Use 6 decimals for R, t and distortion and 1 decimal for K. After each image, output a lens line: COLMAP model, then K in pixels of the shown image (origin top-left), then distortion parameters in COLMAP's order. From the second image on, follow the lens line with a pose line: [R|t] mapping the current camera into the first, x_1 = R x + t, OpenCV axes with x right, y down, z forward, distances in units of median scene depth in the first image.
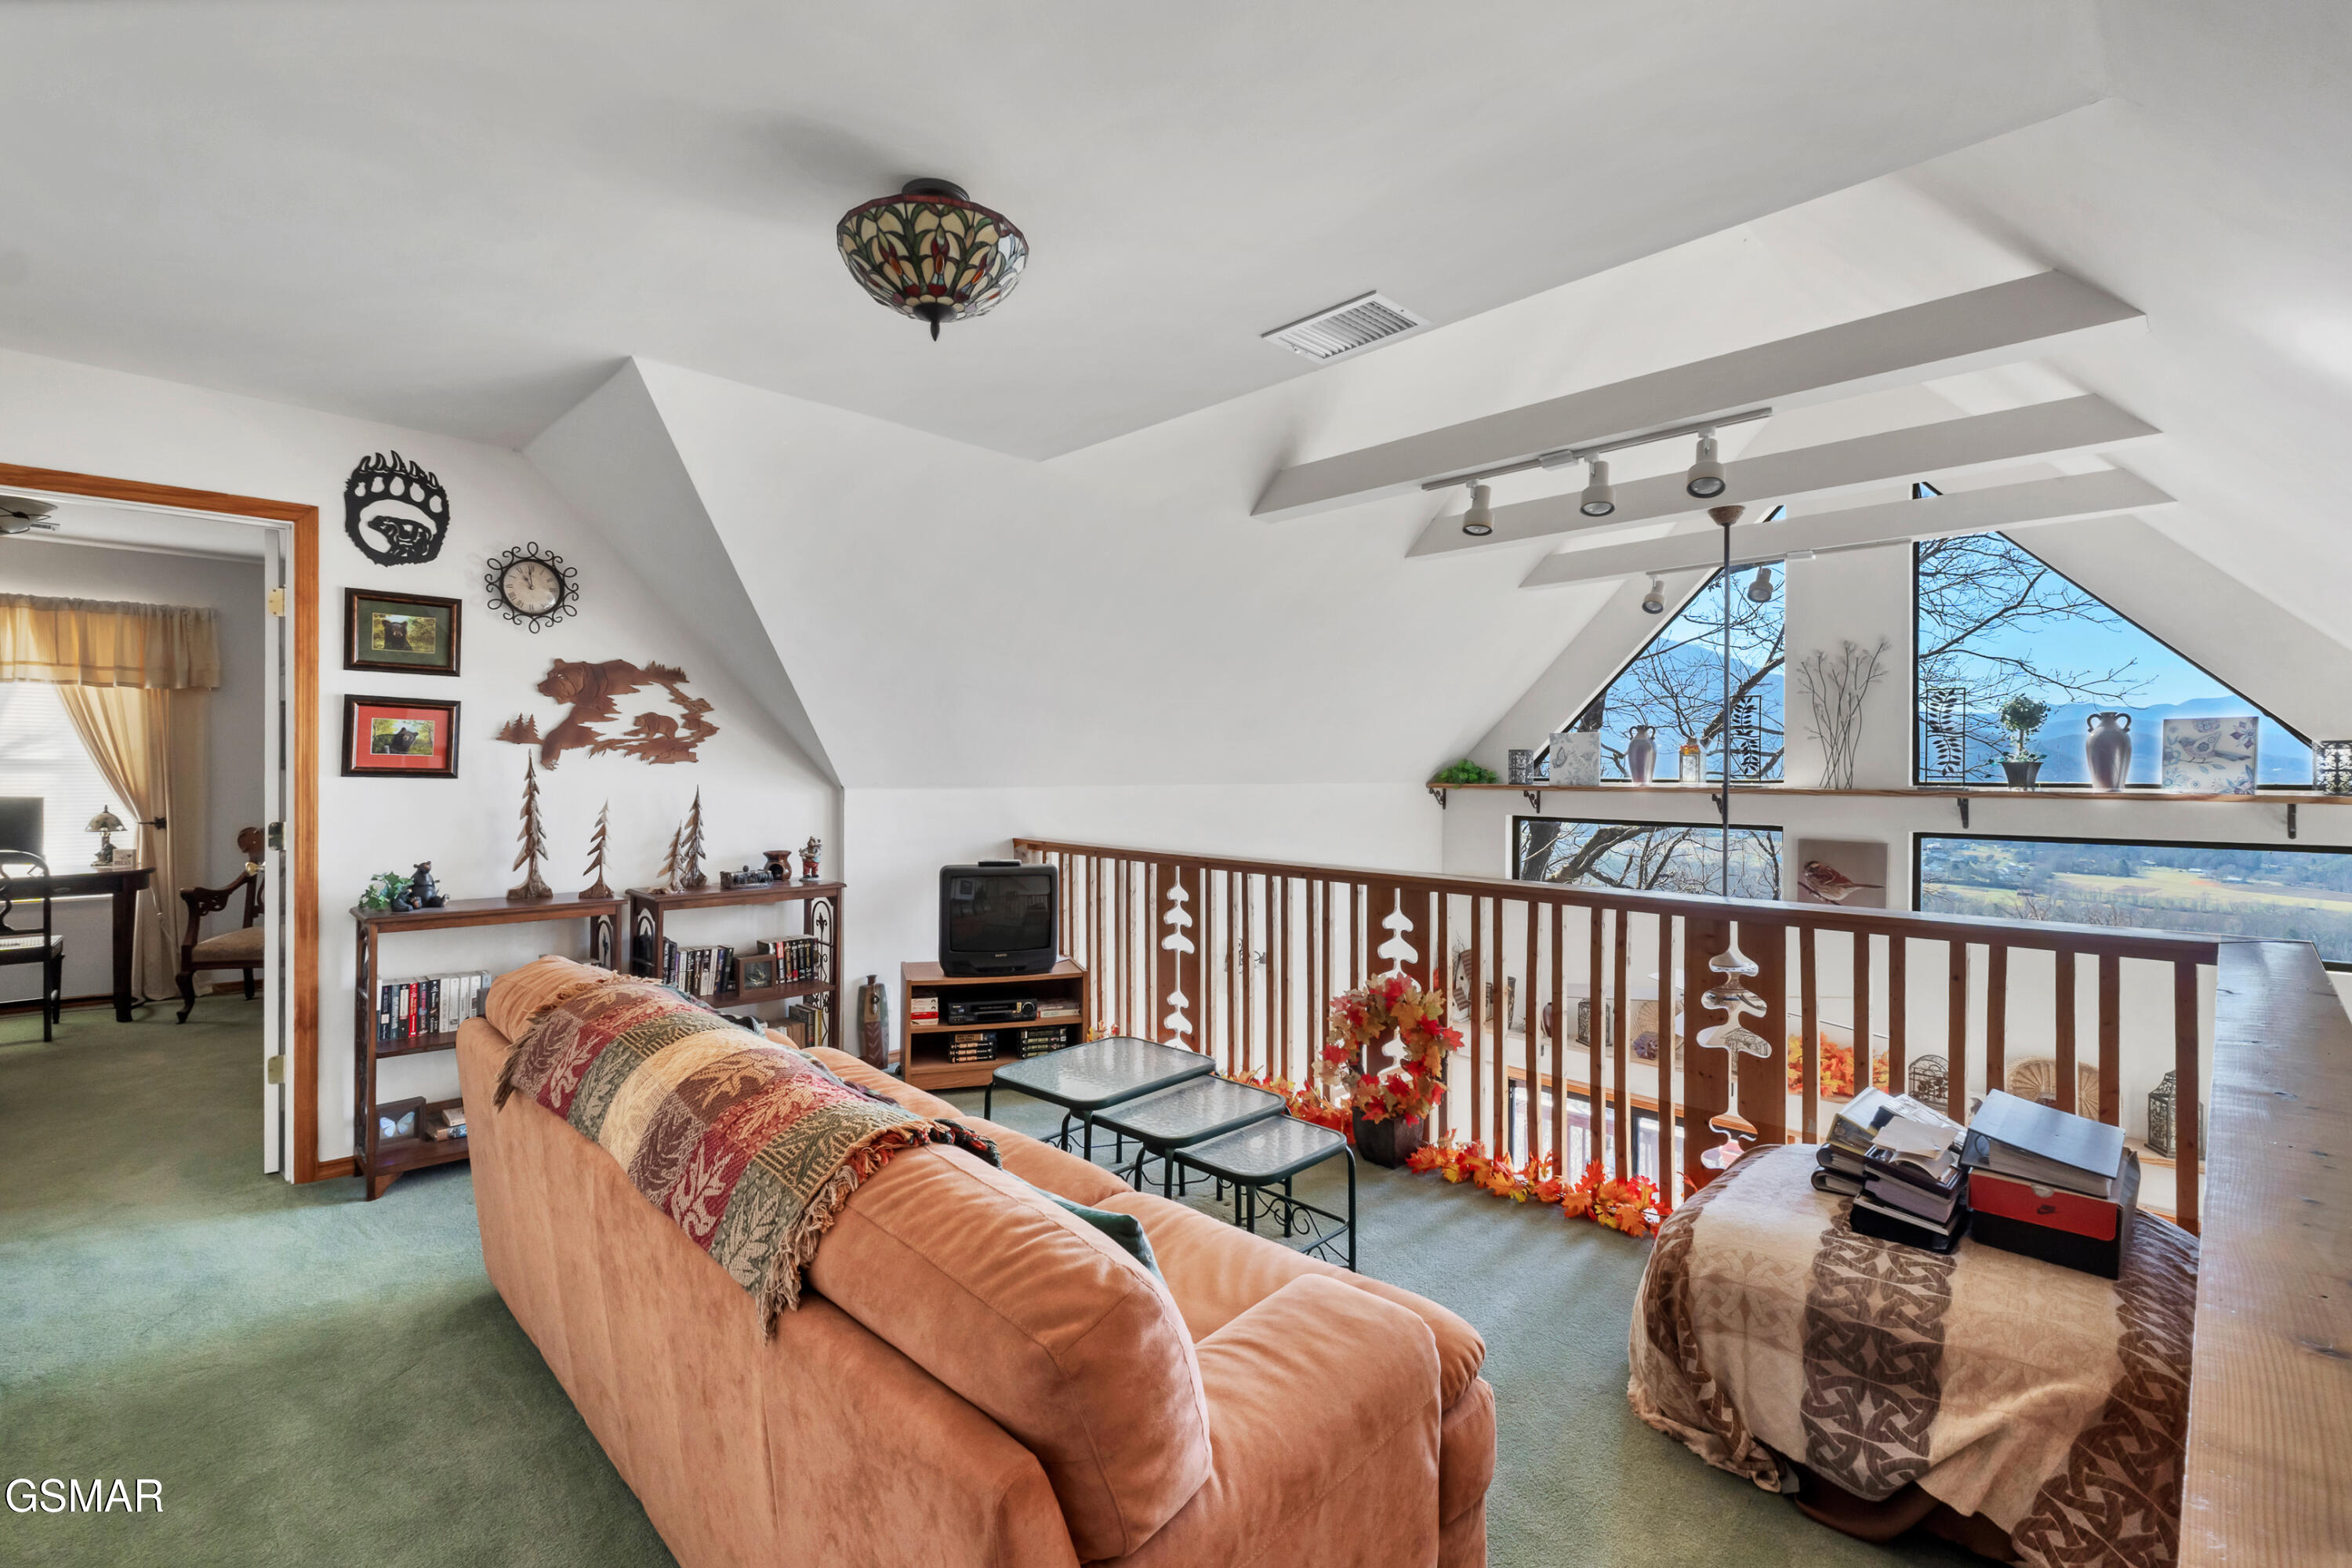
lens RADIAL K [[1046.2, 0, 1161.0], [0, 1046.2, 767.1], [0, 0, 1]] dist [-0.002971, -0.000405]
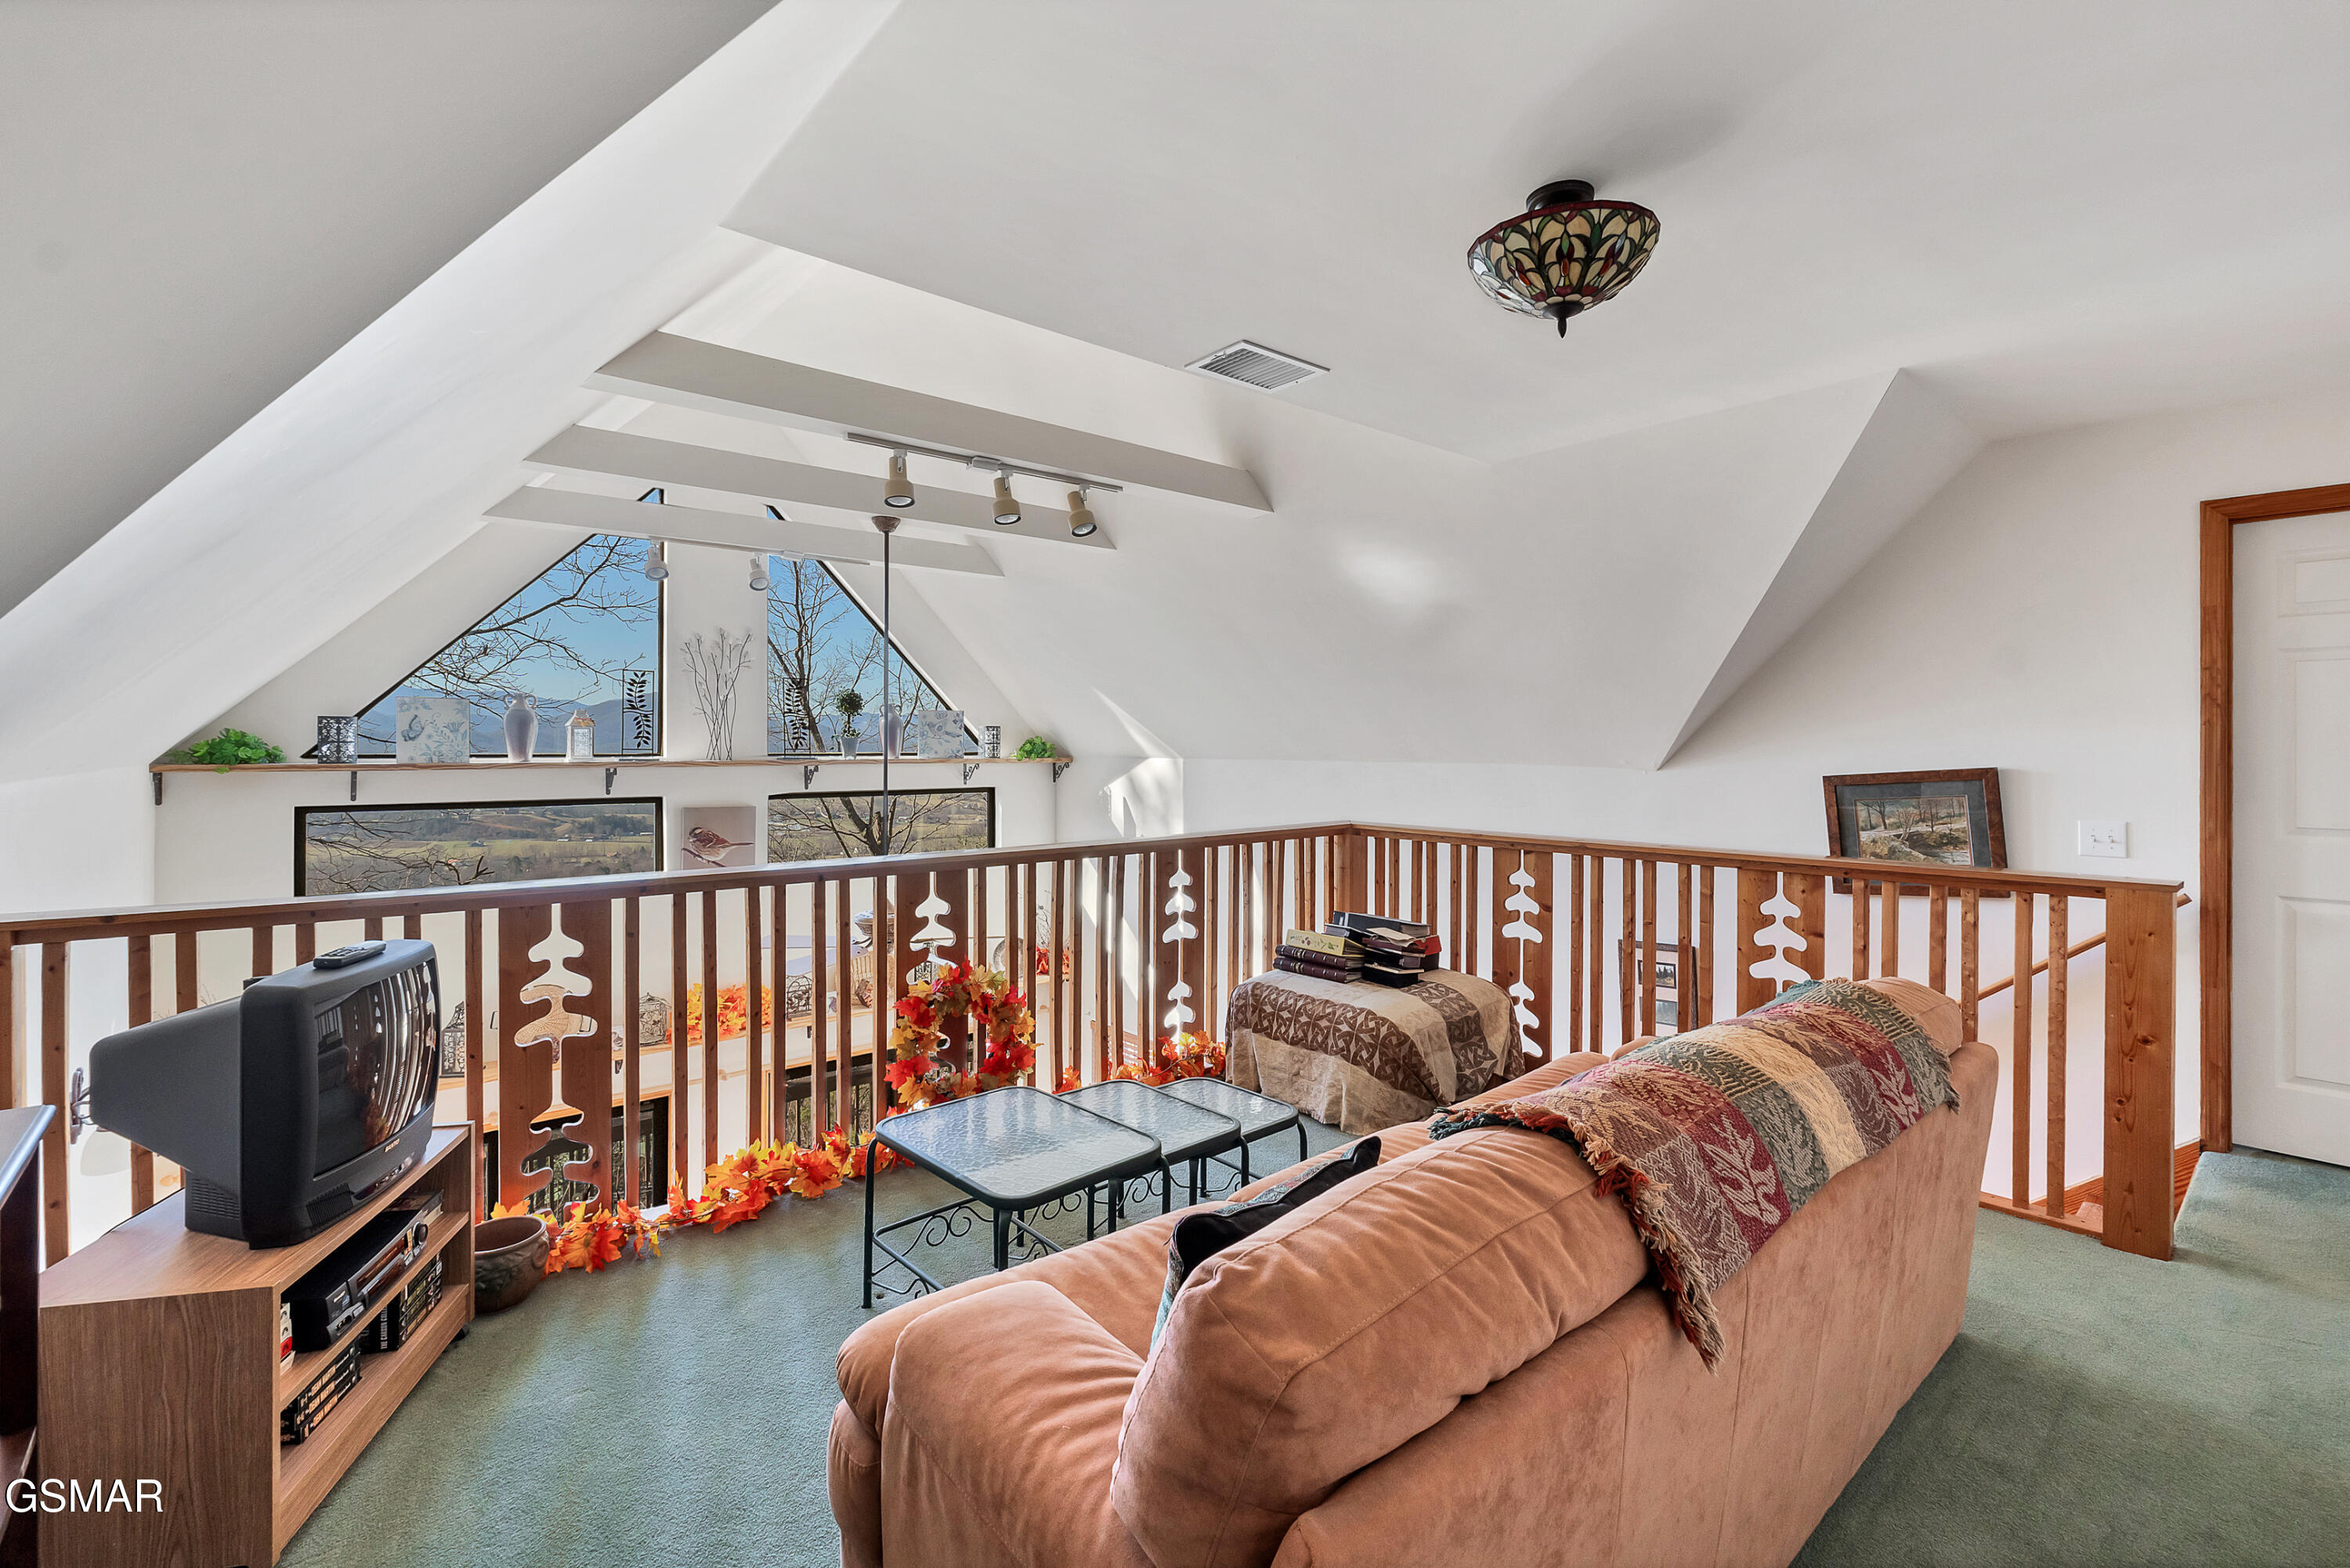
lens RADIAL K [[1042.8, 0, 1178.3], [0, 1042.8, 749.9], [0, 0, 1]] dist [0.015505, -0.000237]
pose [[0.052906, -0.006768, 0.998577, -0.584603], [-0.004199, 0.999967, 0.007000, -0.001485], [-0.998591, -0.004563, 0.052876, 0.604232]]
